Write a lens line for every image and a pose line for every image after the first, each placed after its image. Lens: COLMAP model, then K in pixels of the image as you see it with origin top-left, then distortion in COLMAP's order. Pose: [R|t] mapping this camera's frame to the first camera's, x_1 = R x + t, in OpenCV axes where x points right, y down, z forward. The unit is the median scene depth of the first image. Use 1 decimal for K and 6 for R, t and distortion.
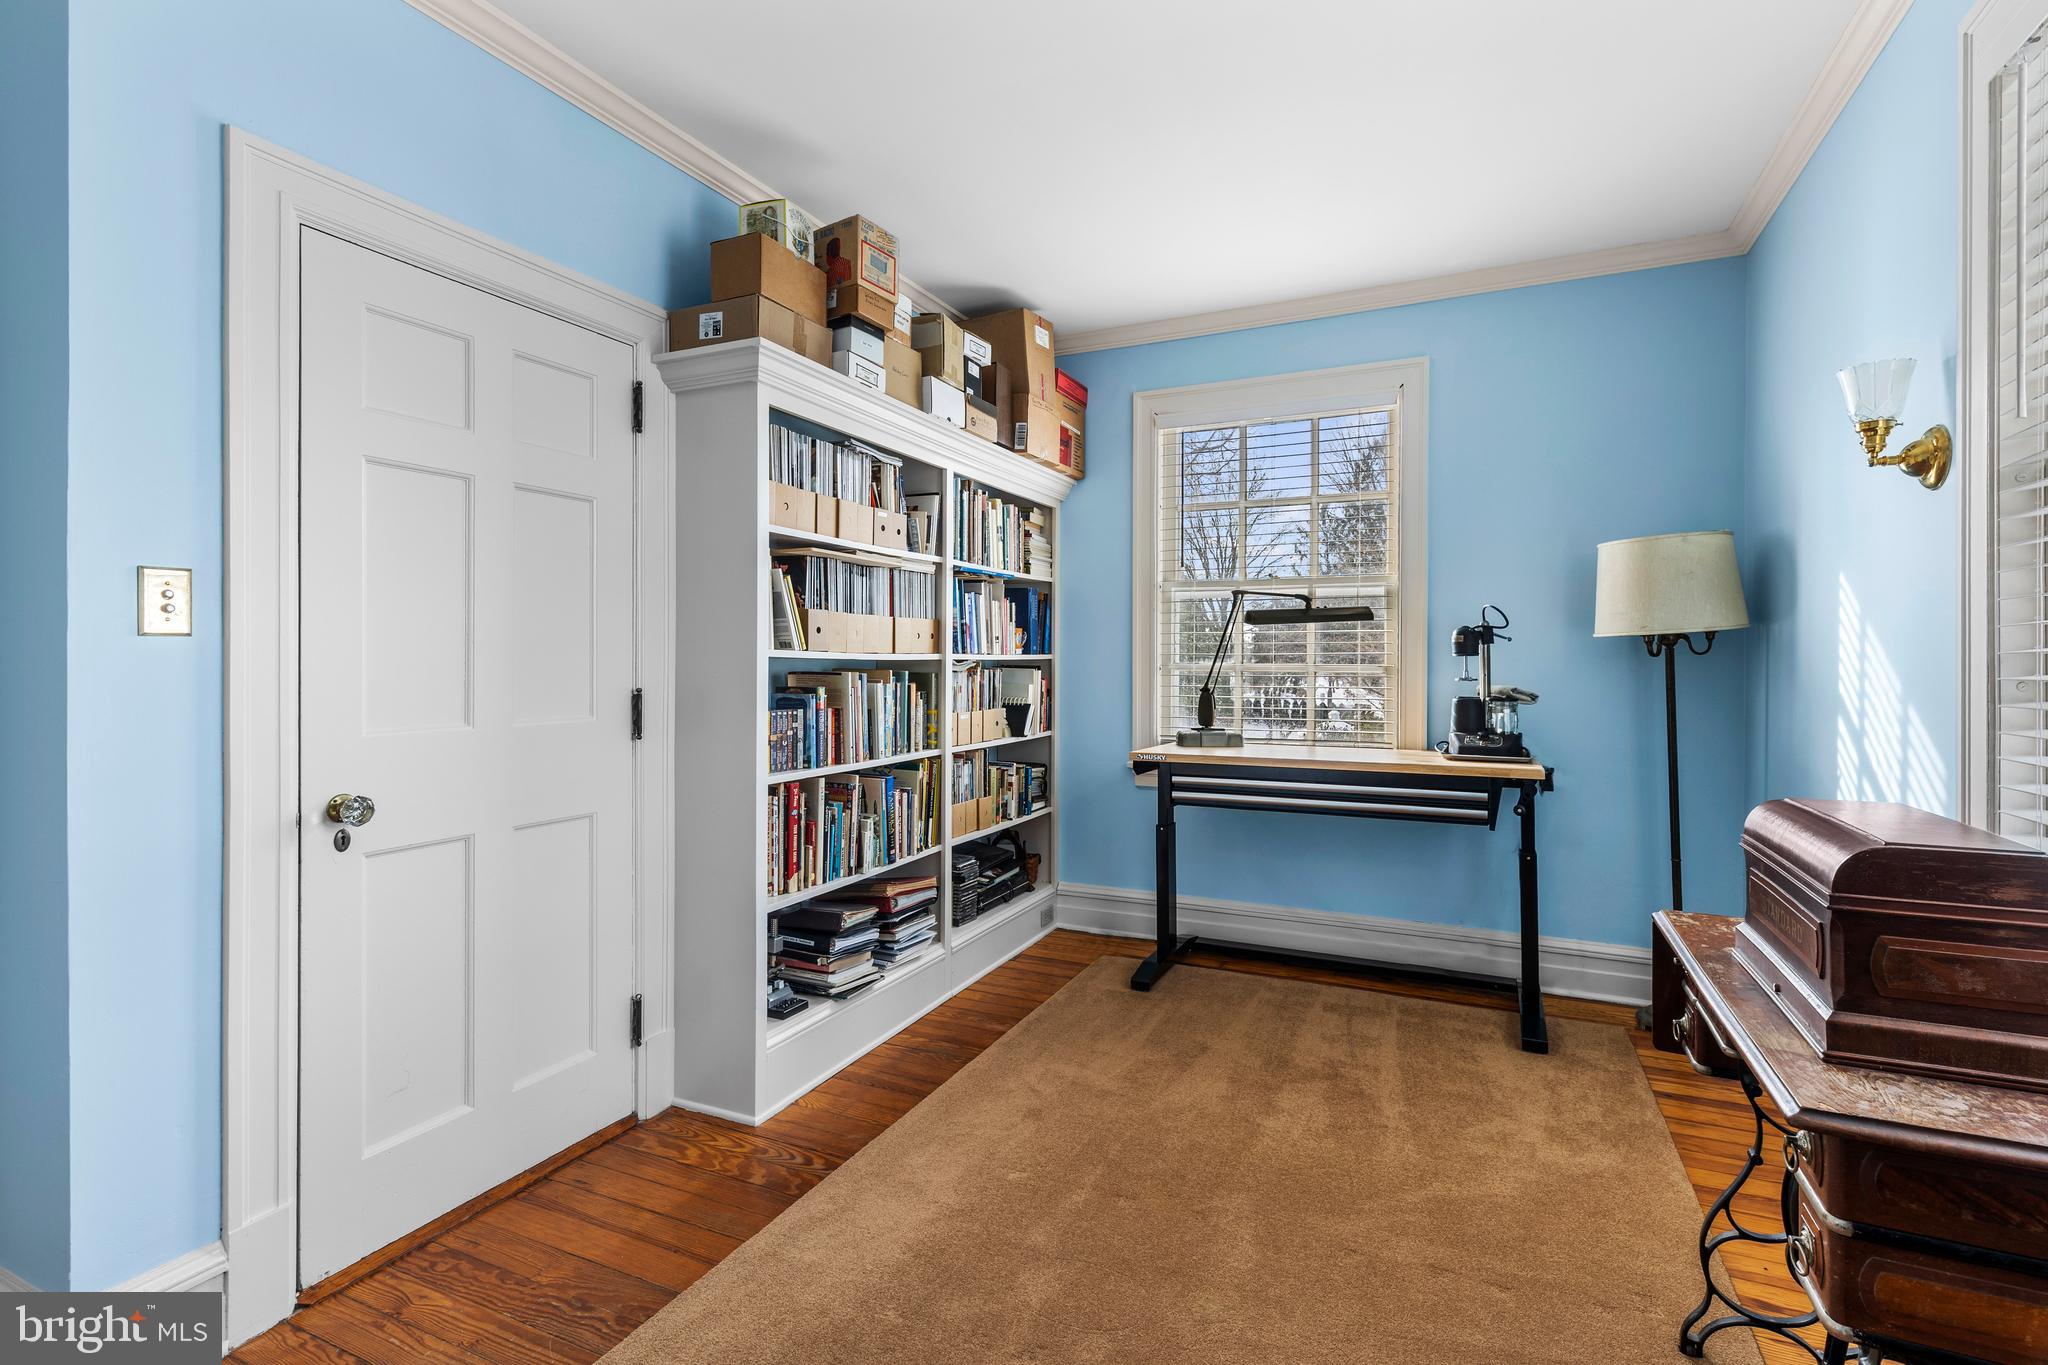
lens RADIAL K [[936.4, 0, 1032.4], [0, 936.4, 662.9], [0, 0, 1]] dist [0.008554, -0.001751]
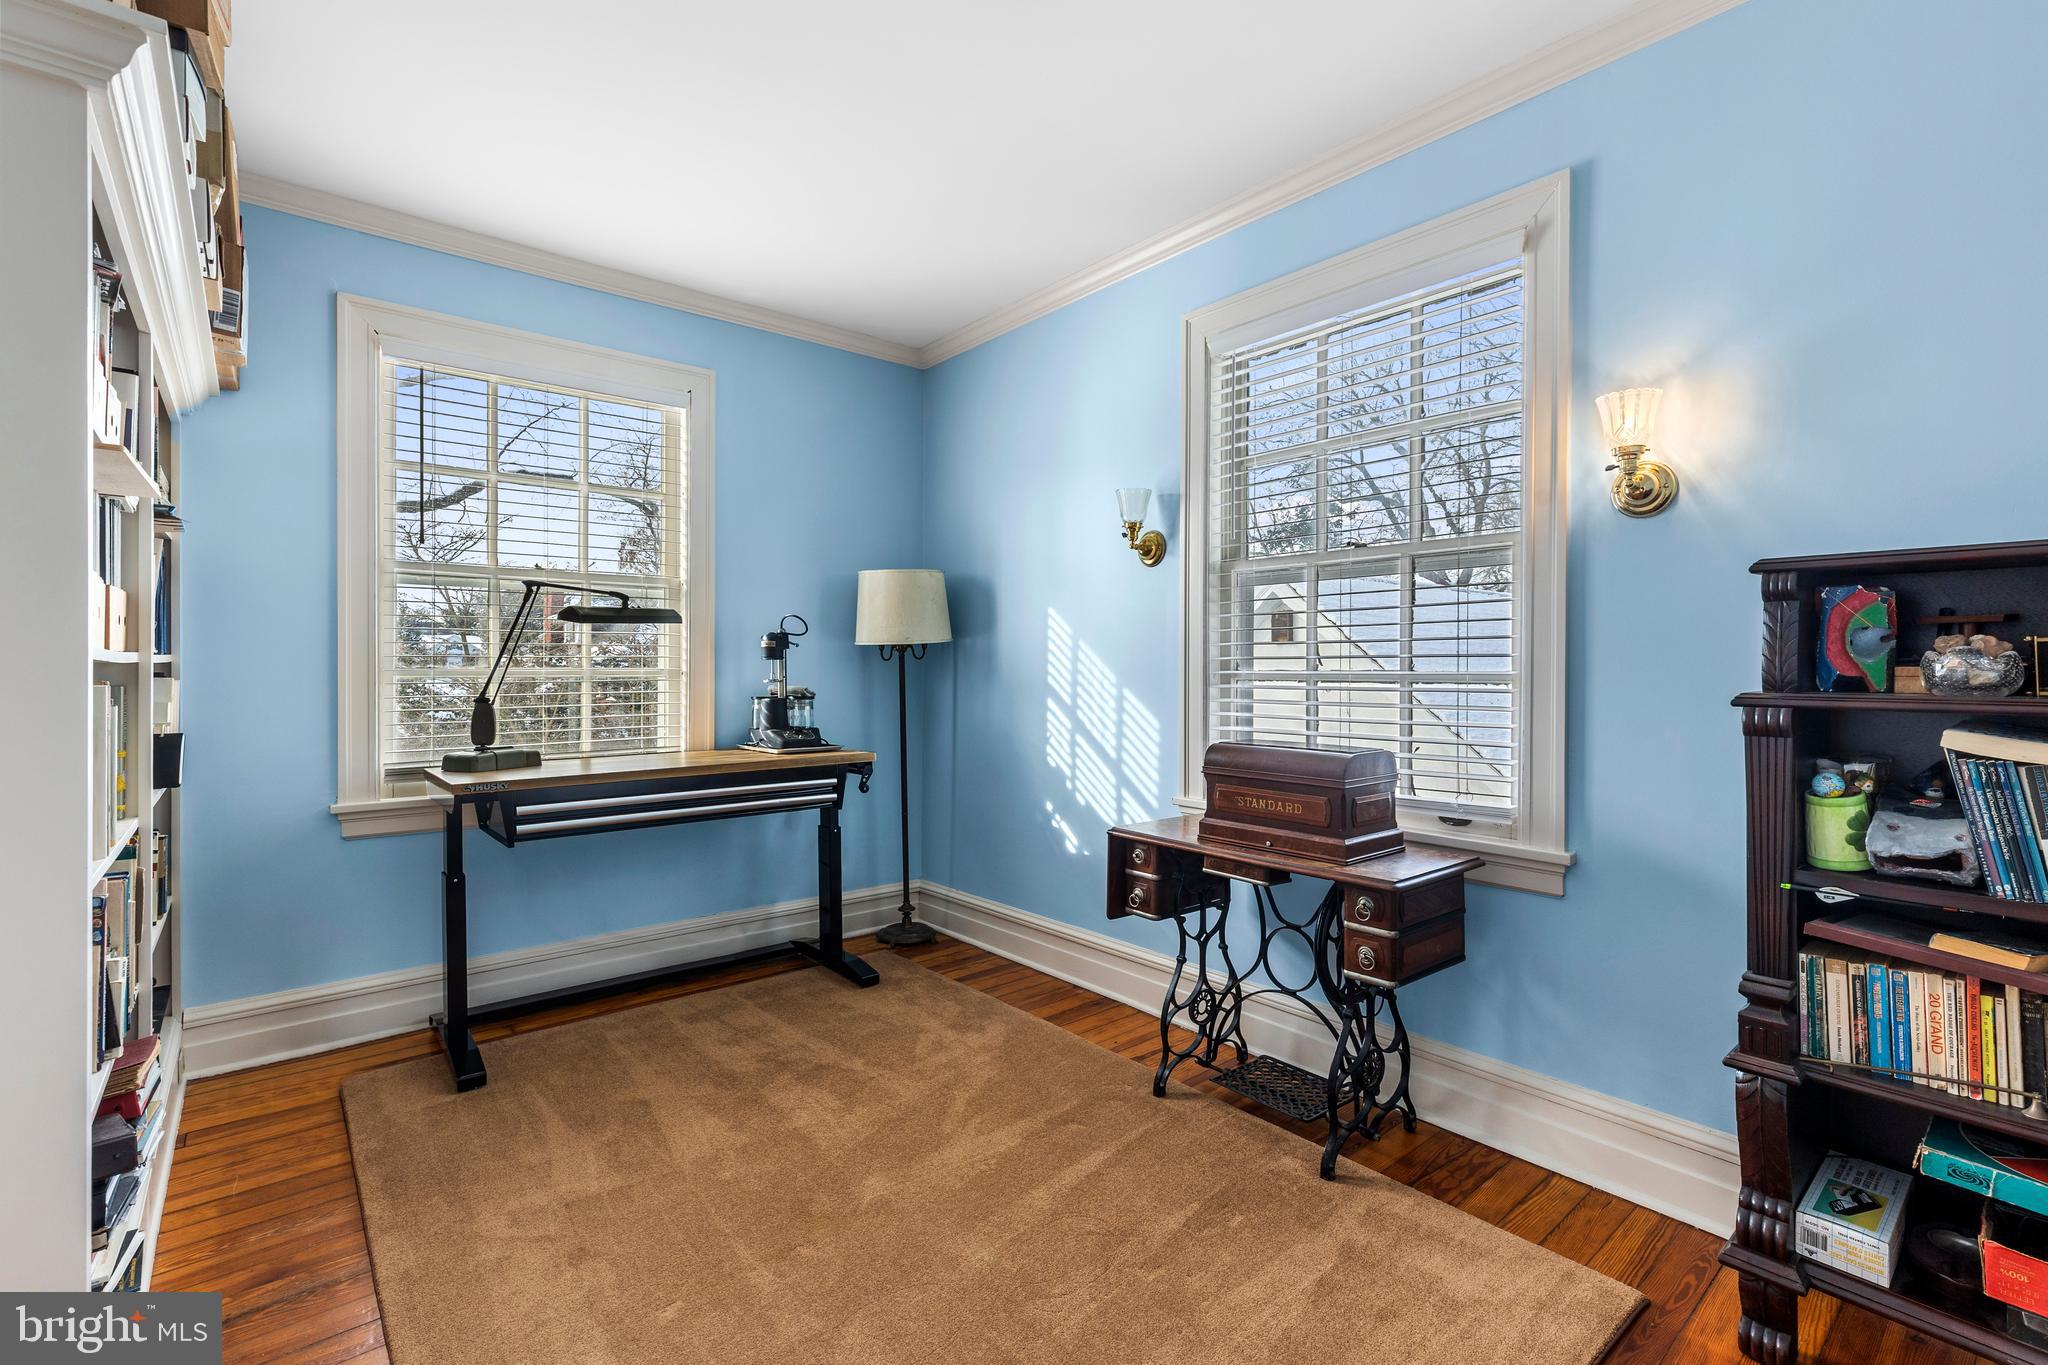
lens RADIAL K [[936.4, 0, 1031.6], [0, 936.4, 677.0], [0, 0, 1]] dist [0.008554, -0.001751]
pose [[0.412576, -0.012489, 0.910838, -0.431776], [0.004140, 0.999921, 0.011835, 0.001141], [-0.910914, -0.001112, 0.412595, 0.279562]]
